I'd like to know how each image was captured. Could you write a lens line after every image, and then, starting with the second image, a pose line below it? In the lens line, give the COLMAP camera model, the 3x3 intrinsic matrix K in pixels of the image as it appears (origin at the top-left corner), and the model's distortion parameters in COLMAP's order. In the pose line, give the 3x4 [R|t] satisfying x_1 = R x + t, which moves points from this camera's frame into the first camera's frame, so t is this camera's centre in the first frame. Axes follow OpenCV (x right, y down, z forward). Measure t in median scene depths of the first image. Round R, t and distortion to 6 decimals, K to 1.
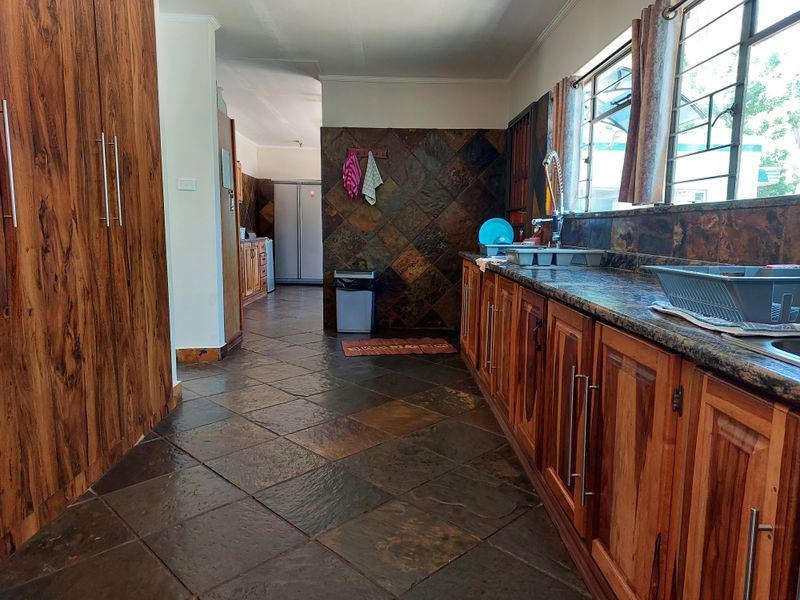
lens RADIAL K [[542.6, 0, 404.3], [0, 542.6, 300.4], [0, 0, 1]] dist [0.025533, -0.002119]
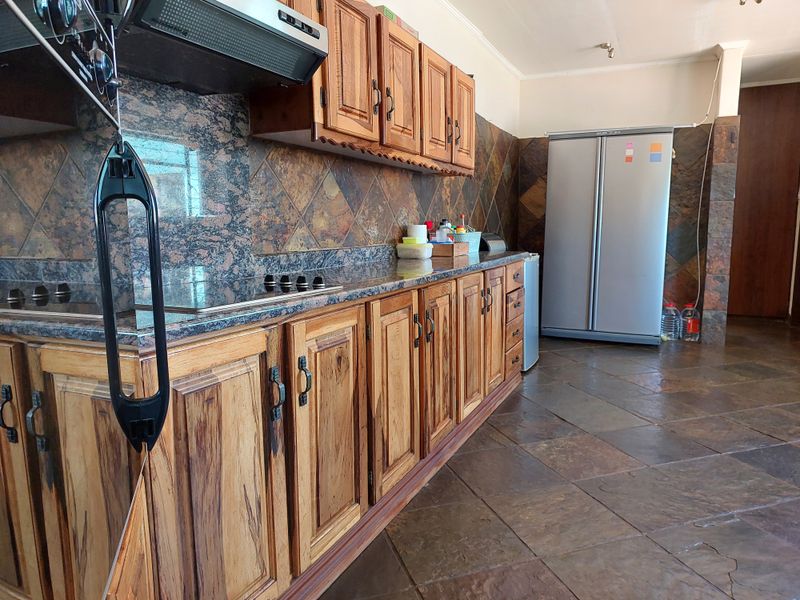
lens RADIAL K [[542.6, 0, 400.8], [0, 542.6, 302.6], [0, 0, 1]] dist [0.025533, -0.002119]
pose [[0.885205, 0.052887, -0.462184, -0.128951], [-0.045272, 0.998594, 0.027559, -0.078008], [0.462992, -0.003472, 0.886356, 0.527742]]
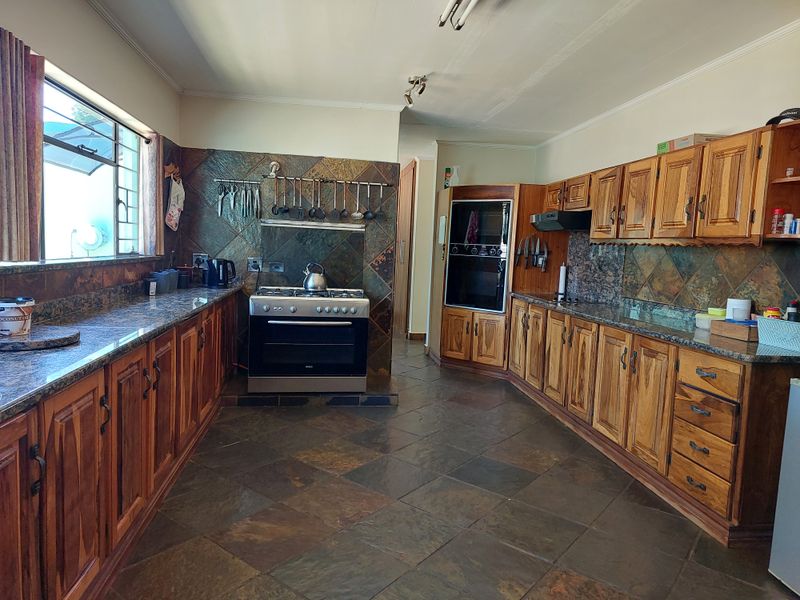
lens RADIAL K [[542.6, 0, 400.4], [0, 542.6, 299.9], [0, 0, 1]] dist [0.025533, -0.002119]
pose [[-0.992109, -0.047050, -0.116217, -0.002542], [-0.071525, 0.973683, 0.216392, -0.214474], [0.102978, 0.222997, -0.969365, 1.390591]]
